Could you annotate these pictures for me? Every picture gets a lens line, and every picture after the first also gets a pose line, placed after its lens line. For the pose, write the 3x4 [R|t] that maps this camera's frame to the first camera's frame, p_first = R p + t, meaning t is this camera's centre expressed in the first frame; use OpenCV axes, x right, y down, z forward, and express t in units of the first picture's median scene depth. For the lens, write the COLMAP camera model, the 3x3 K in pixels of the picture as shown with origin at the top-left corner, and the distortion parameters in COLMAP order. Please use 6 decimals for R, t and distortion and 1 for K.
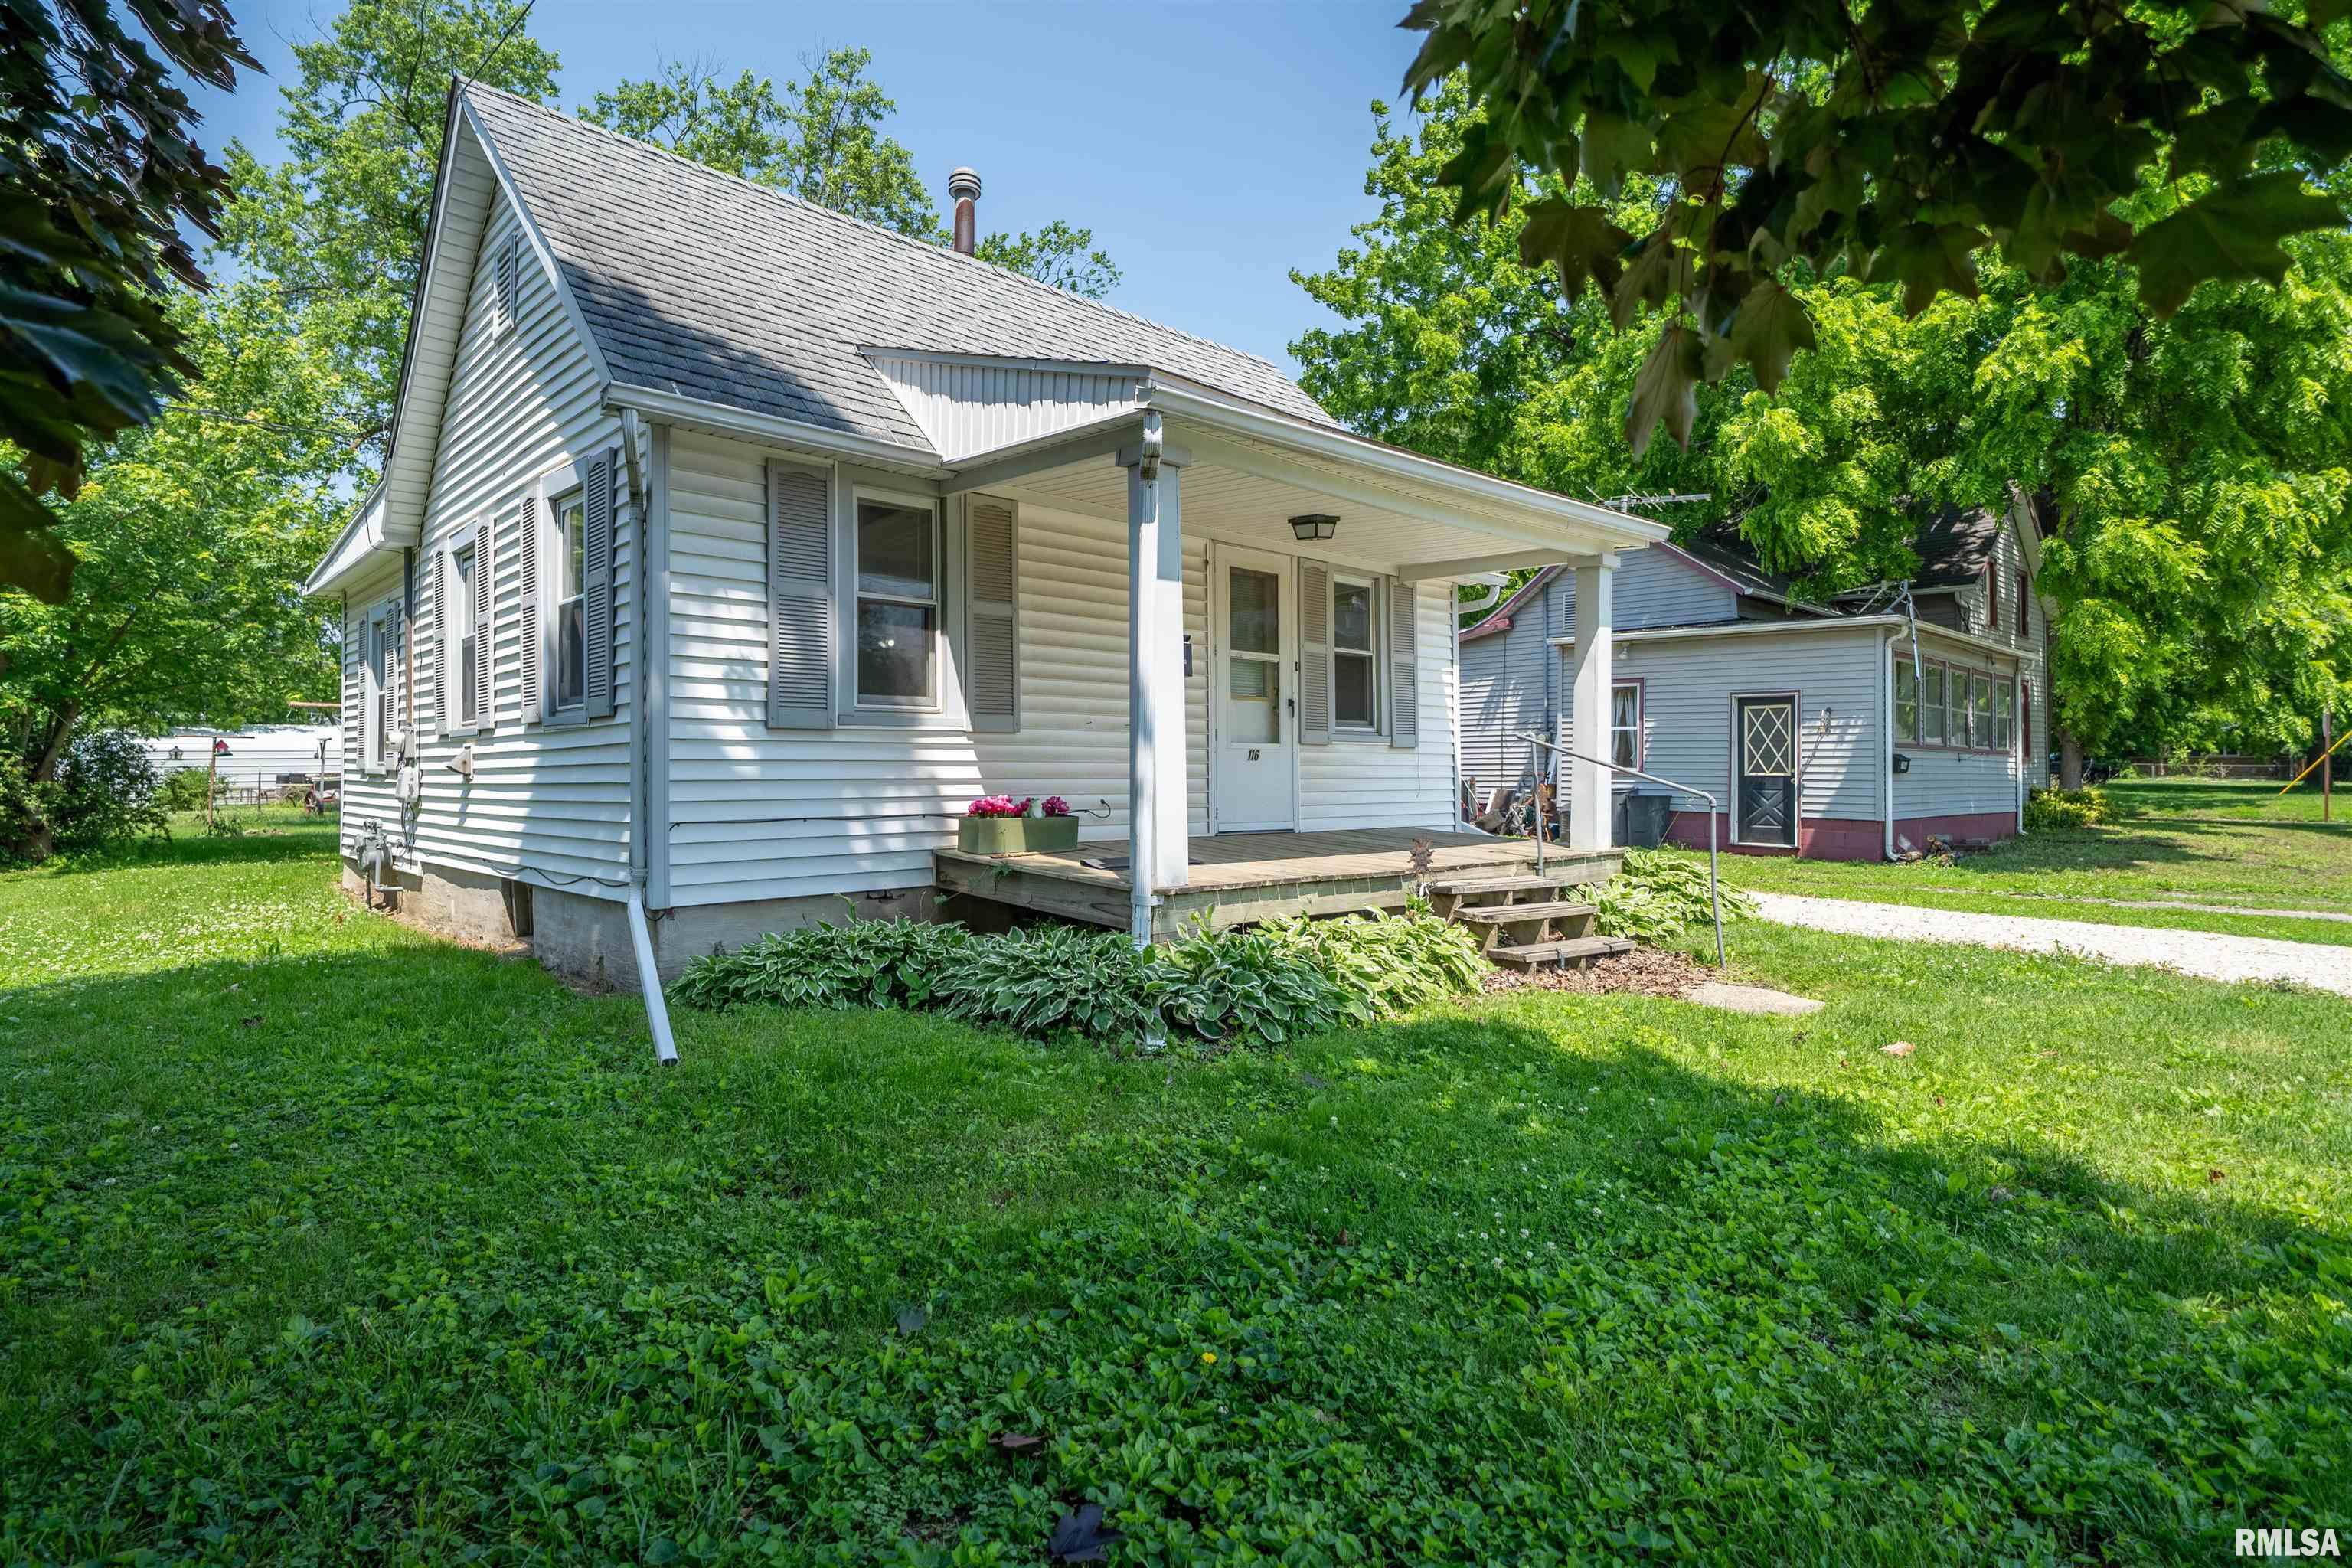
lens RADIAL K [[1190.2, 0, 1176.0], [0, 1190.2, 784.0], [0, 0, 1]] dist [0.000337, 0.000065]
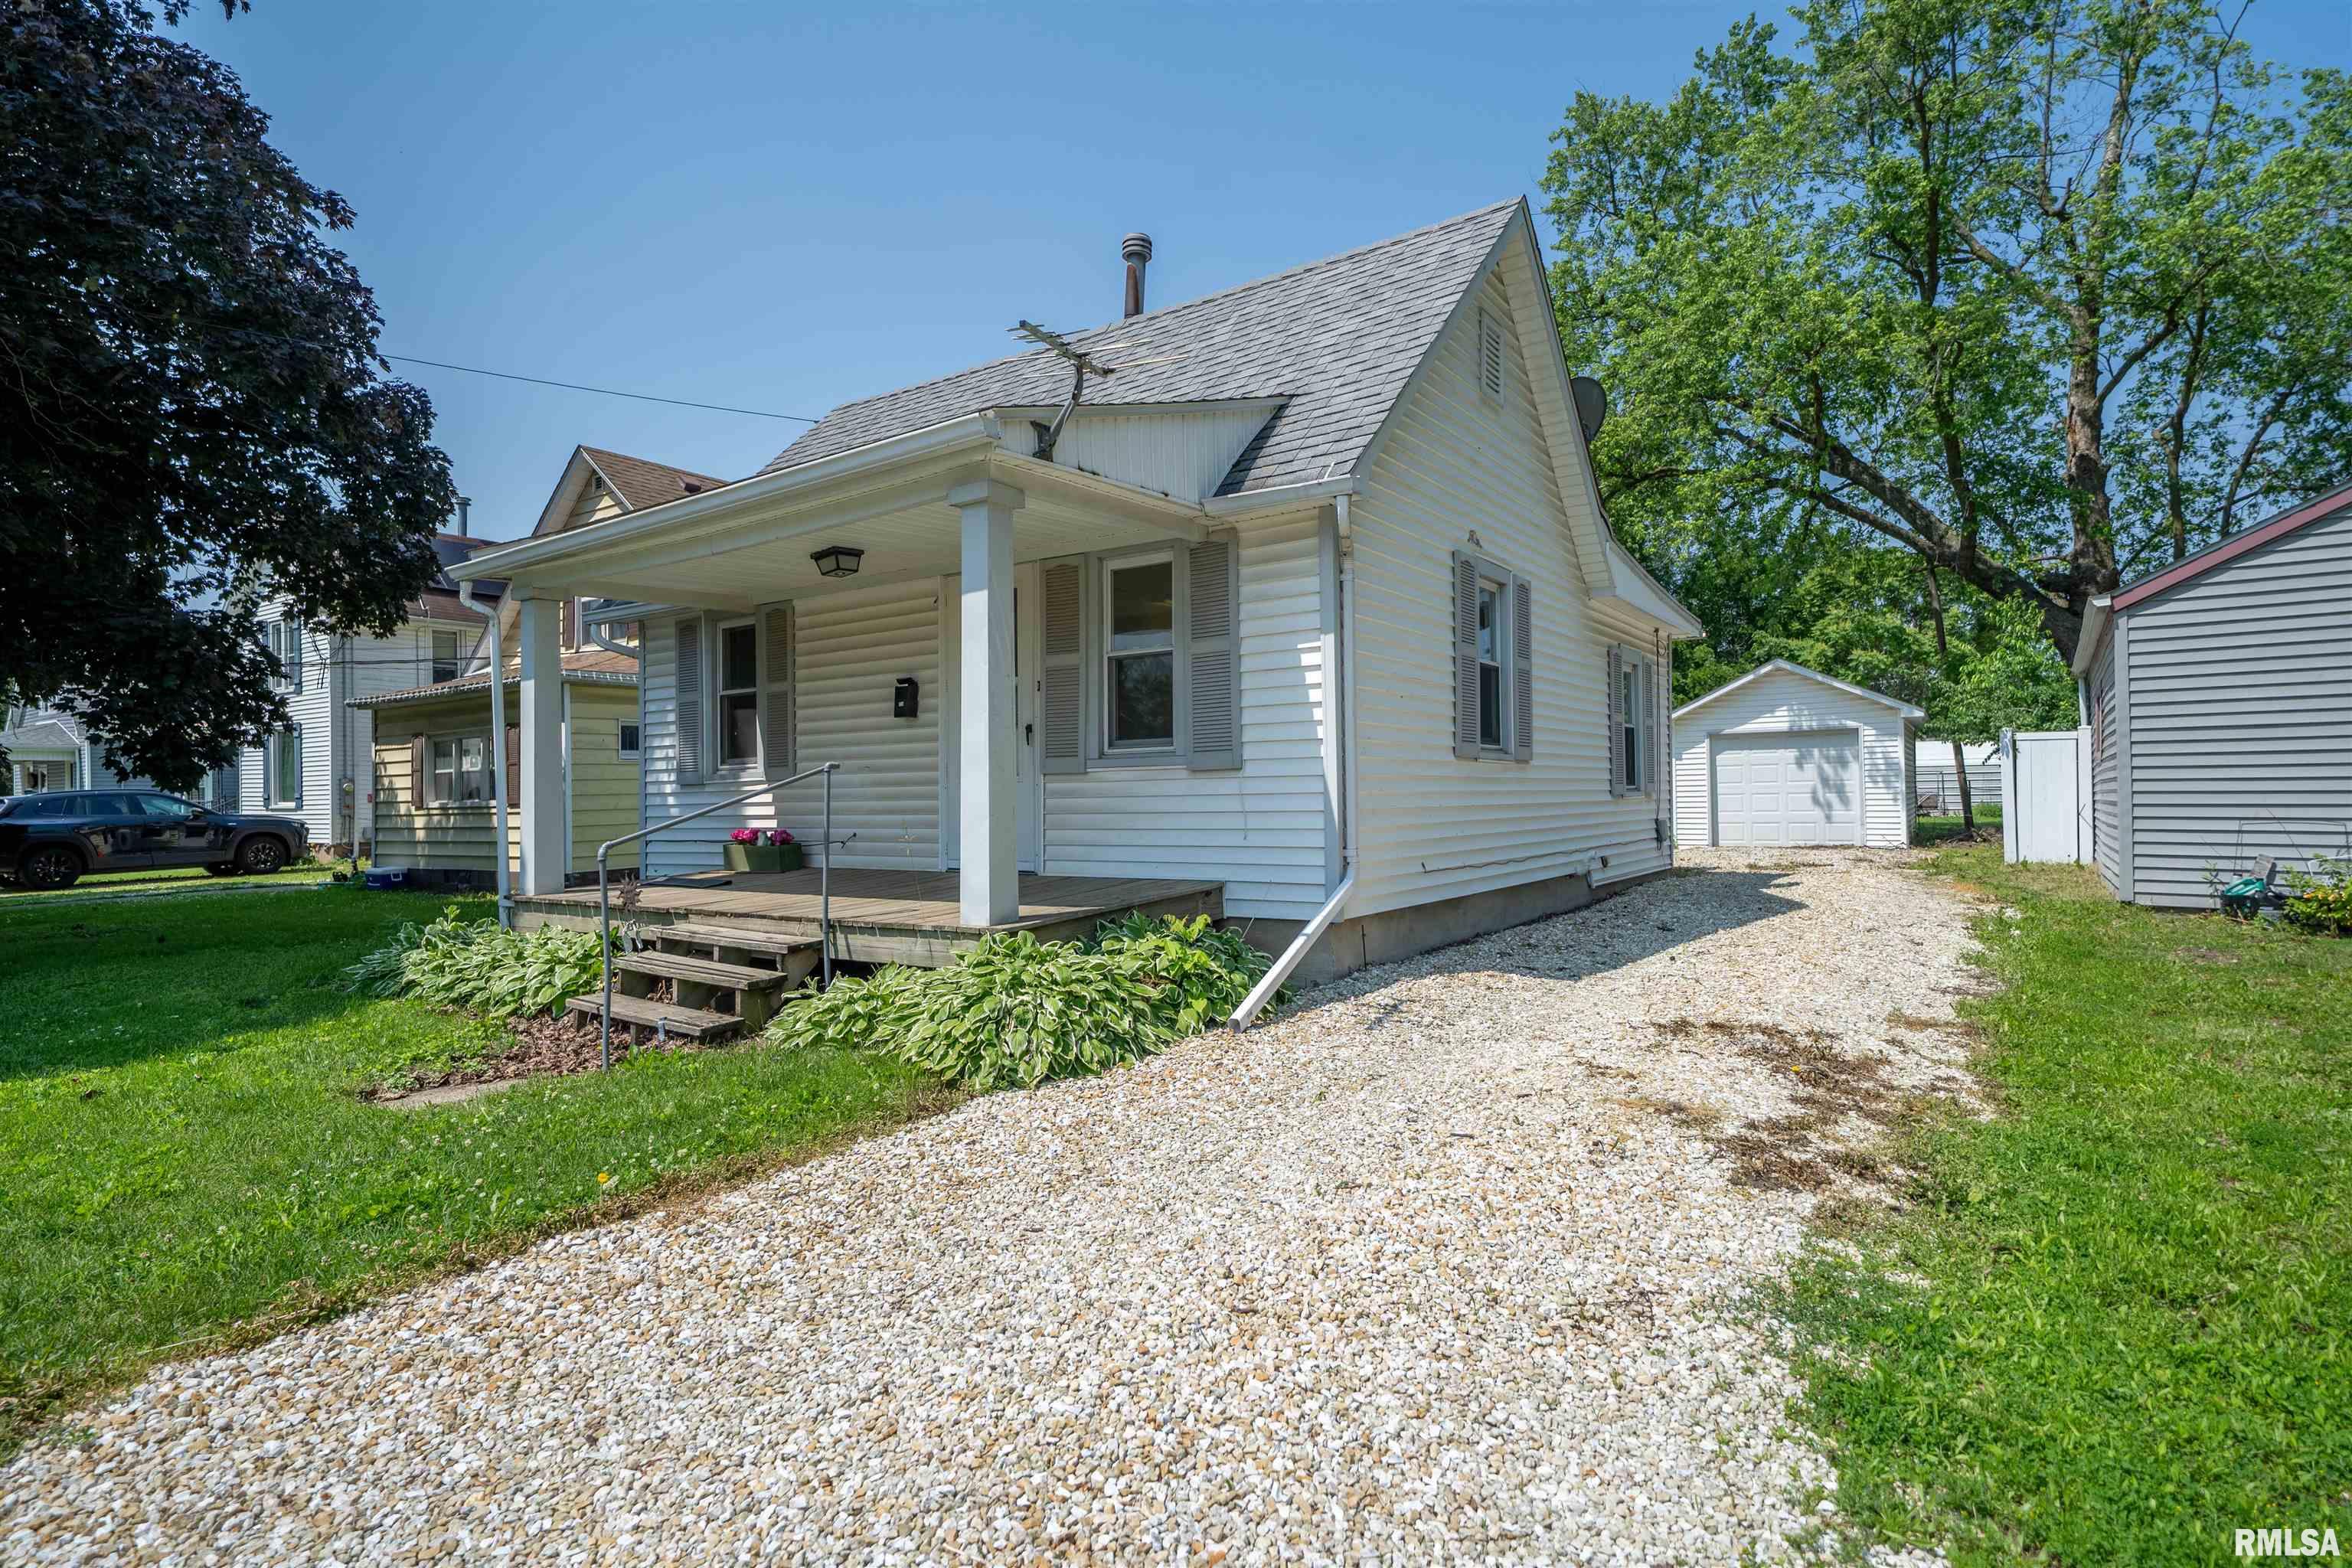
lens RADIAL K [[1190.2, 0, 1176.0], [0, 1190.2, 784.0], [0, 0, 1]] dist [0.000337, 0.000065]
pose [[0.200285, -0.030120, -0.979275, 1.161142], [-0.007088, 0.999457, -0.032191, -0.000169], [0.979712, 0.013388, 0.199962, 1.110128]]
